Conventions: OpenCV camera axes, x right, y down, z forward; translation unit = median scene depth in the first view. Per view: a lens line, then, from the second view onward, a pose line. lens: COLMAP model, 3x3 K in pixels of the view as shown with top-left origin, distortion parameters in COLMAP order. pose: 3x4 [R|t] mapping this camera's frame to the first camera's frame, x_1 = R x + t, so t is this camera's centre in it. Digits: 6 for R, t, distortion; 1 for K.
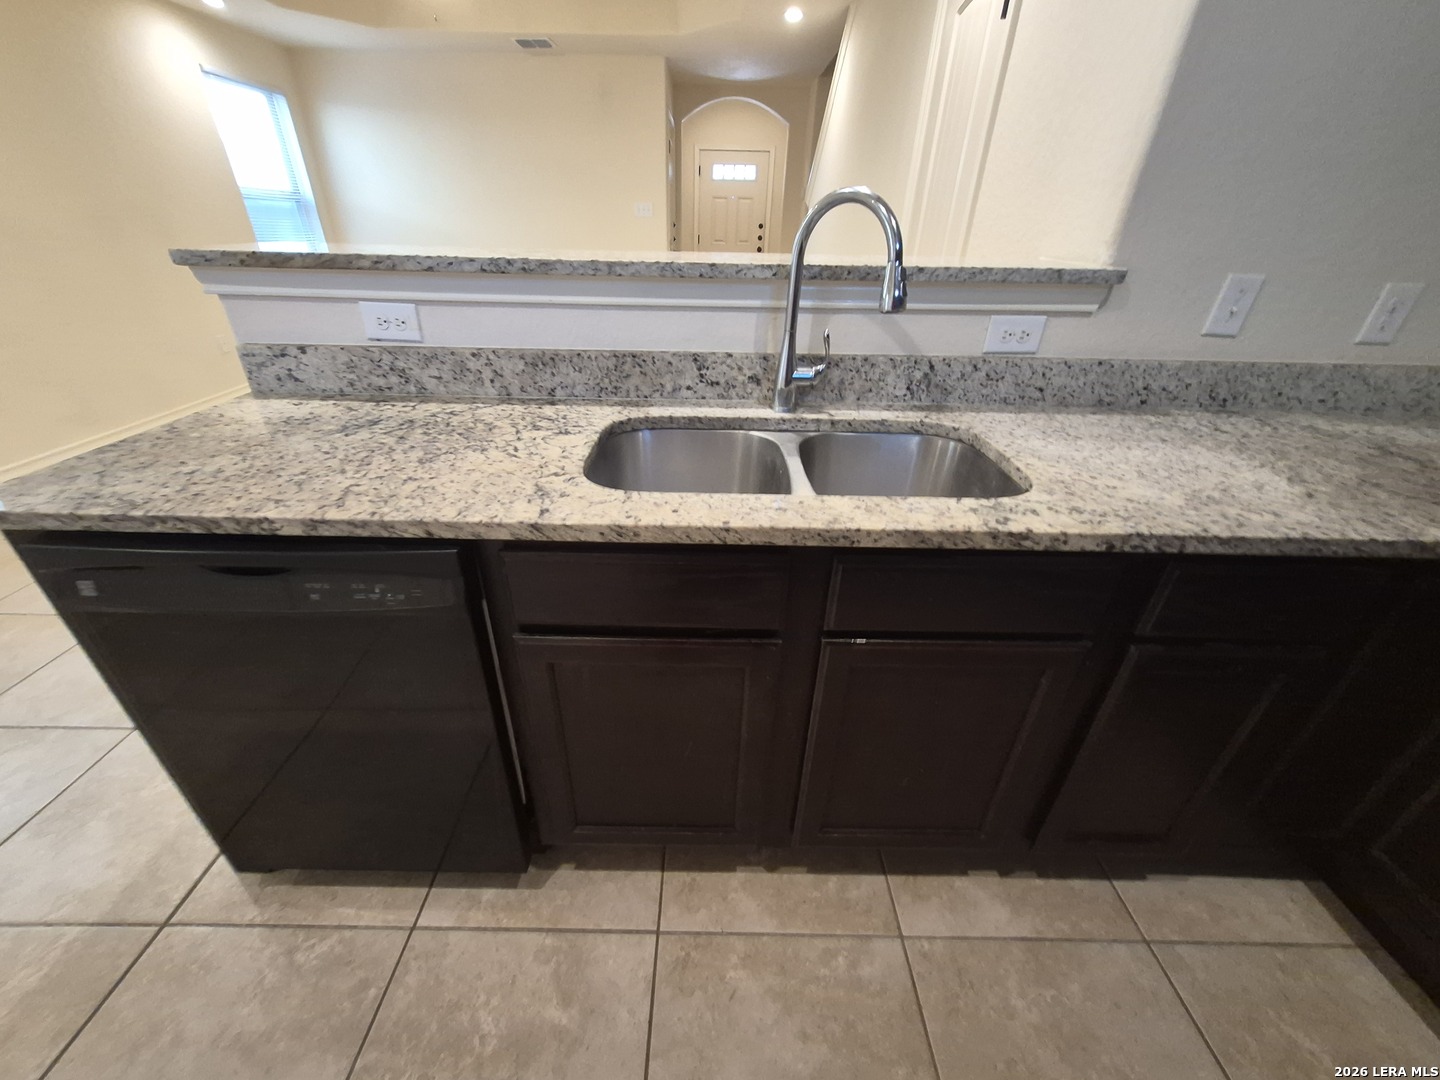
lens RADIAL K [[571.7, 0, 707.8], [0, 571.7, 542.7], [0, 0, 1]] dist [0.000955, 0.002991]
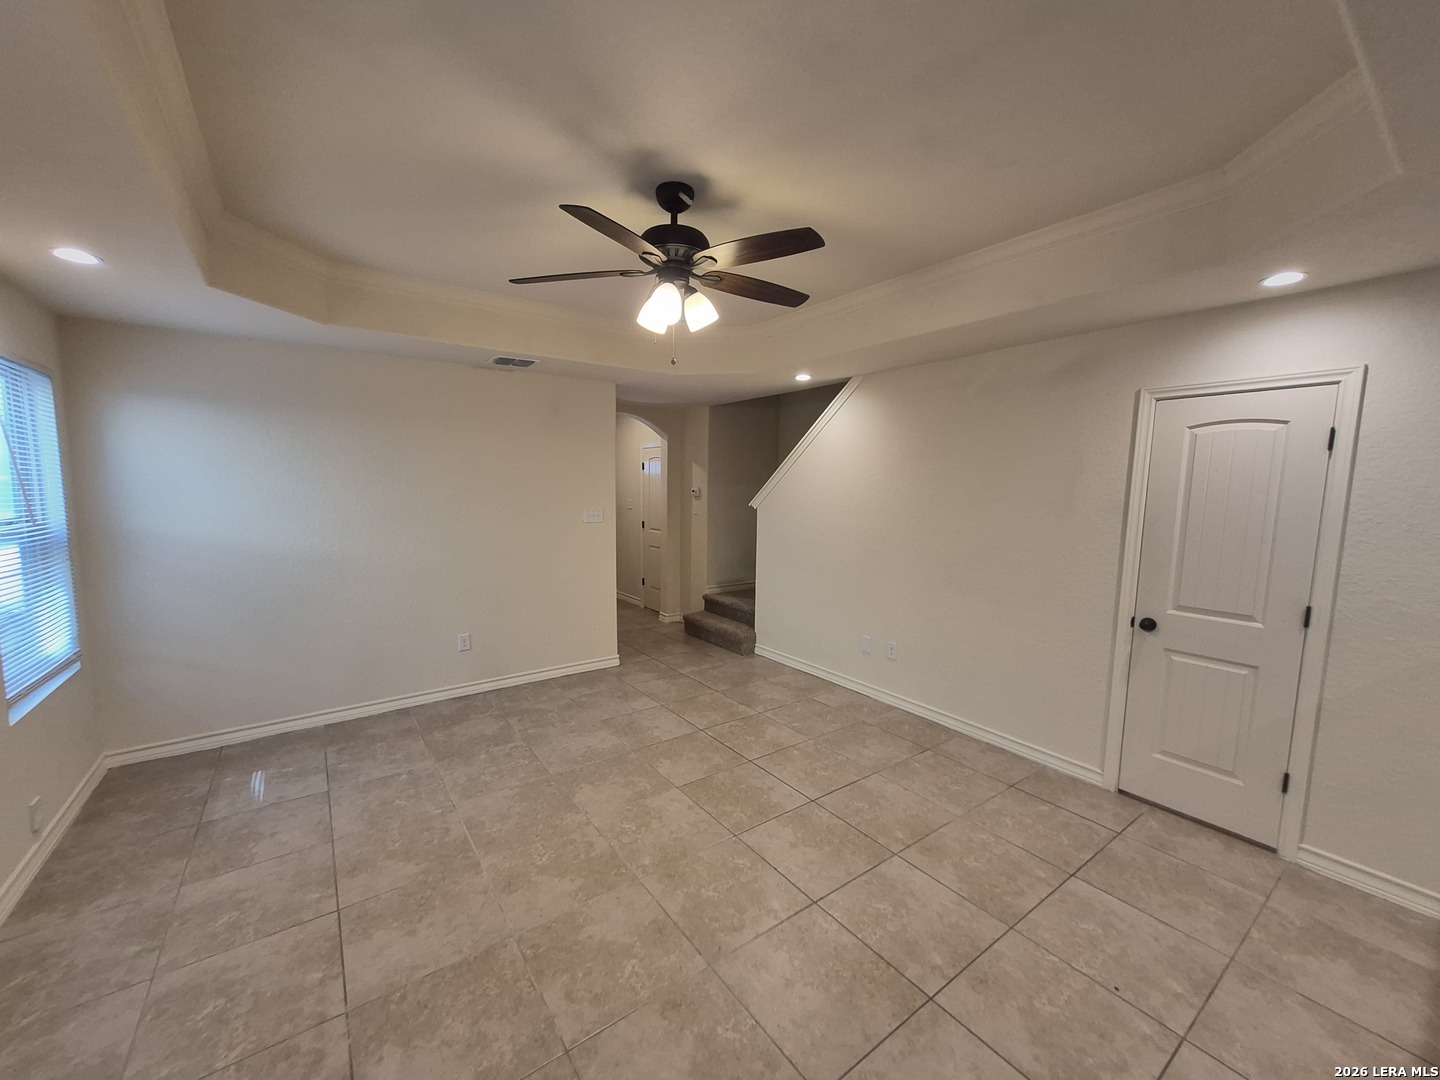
lens RADIAL K [[565.8, 0, 712.9], [0, 565.8, 543.6], [0, 0, 1]] dist [0.010299, -0.000267]
pose [[0.808821, -0.076726, 0.583028, -2.261818], [0.294114, 0.911318, -0.288090, -1.055014], [-0.509220, 0.404490, 0.759660, 1.147972]]
